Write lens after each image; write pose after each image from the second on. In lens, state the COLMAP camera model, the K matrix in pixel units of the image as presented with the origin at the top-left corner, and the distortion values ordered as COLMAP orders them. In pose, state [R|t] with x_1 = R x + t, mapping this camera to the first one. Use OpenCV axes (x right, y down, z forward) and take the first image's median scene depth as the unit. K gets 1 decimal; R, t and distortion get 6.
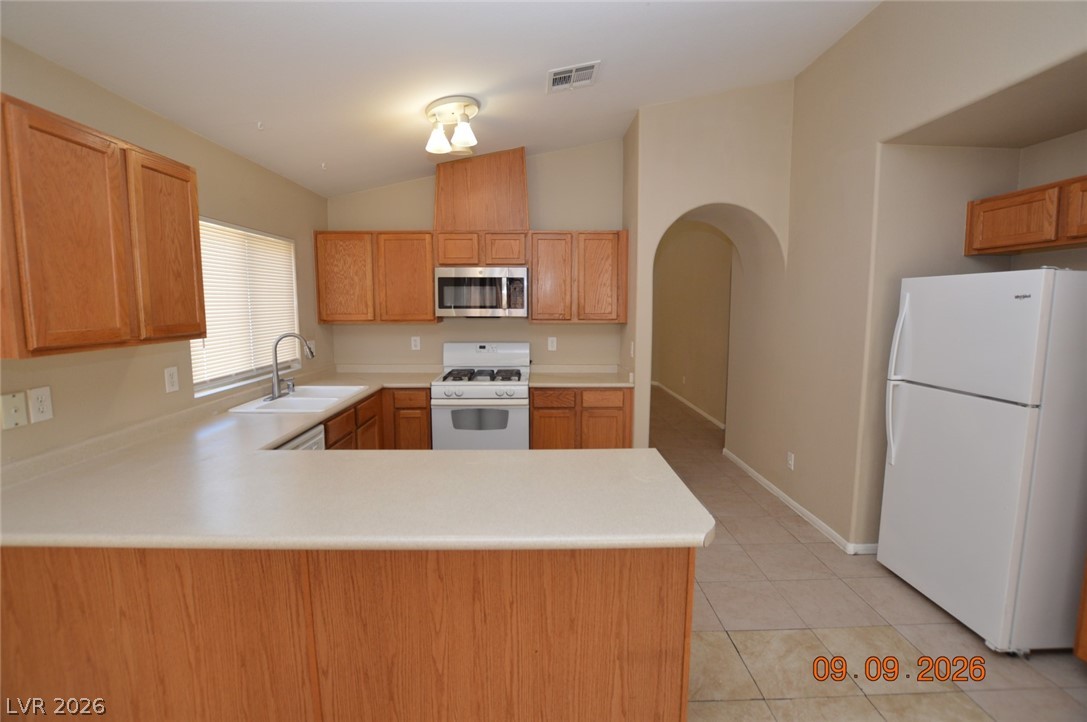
lens RADIAL K [[492.0, 0, 543.1], [0, 492.0, 353.0], [0, 0, 1]] dist [-0.028301, 0.002107]
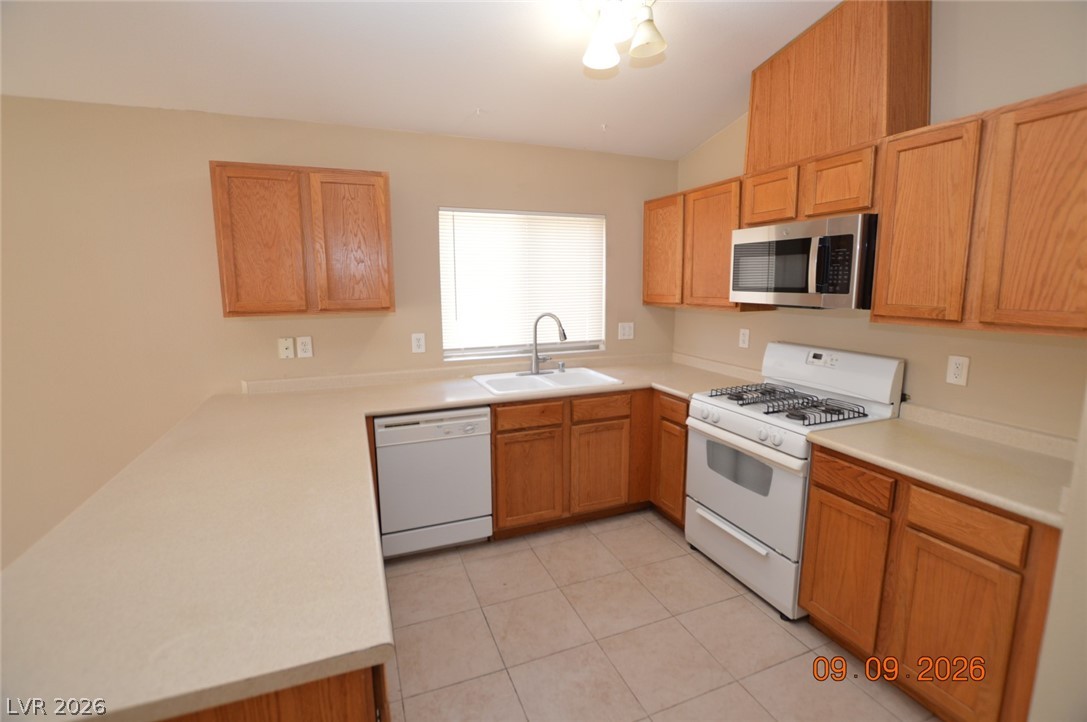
lens RADIAL K [[492.0, 0, 543.4], [0, 492.0, 353.6], [0, 0, 1]] dist [-0.028301, 0.002107]
pose [[0.356640, 0.134320, -0.924536, 0.350259], [-0.090567, 0.989920, 0.108883, -0.056517], [0.929842, 0.044900, 0.365210, 0.533237]]
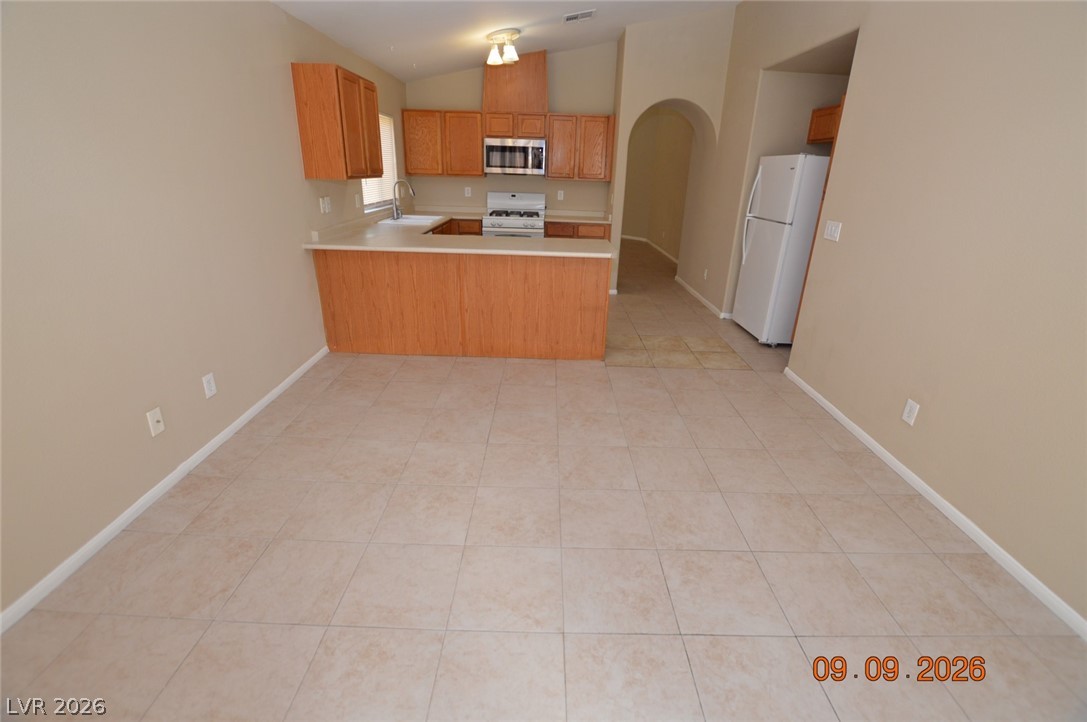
lens RADIAL K [[492.0, 0, 548.4], [0, 492.0, 355.2], [0, 0, 1]] dist [-0.028301, 0.002107]
pose [[0.999428, 0.033795, -0.001227, -0.000215], [-0.032348, 0.965952, 0.256691, 0.078697], [0.009860, -0.256505, 0.966493, -0.628944]]
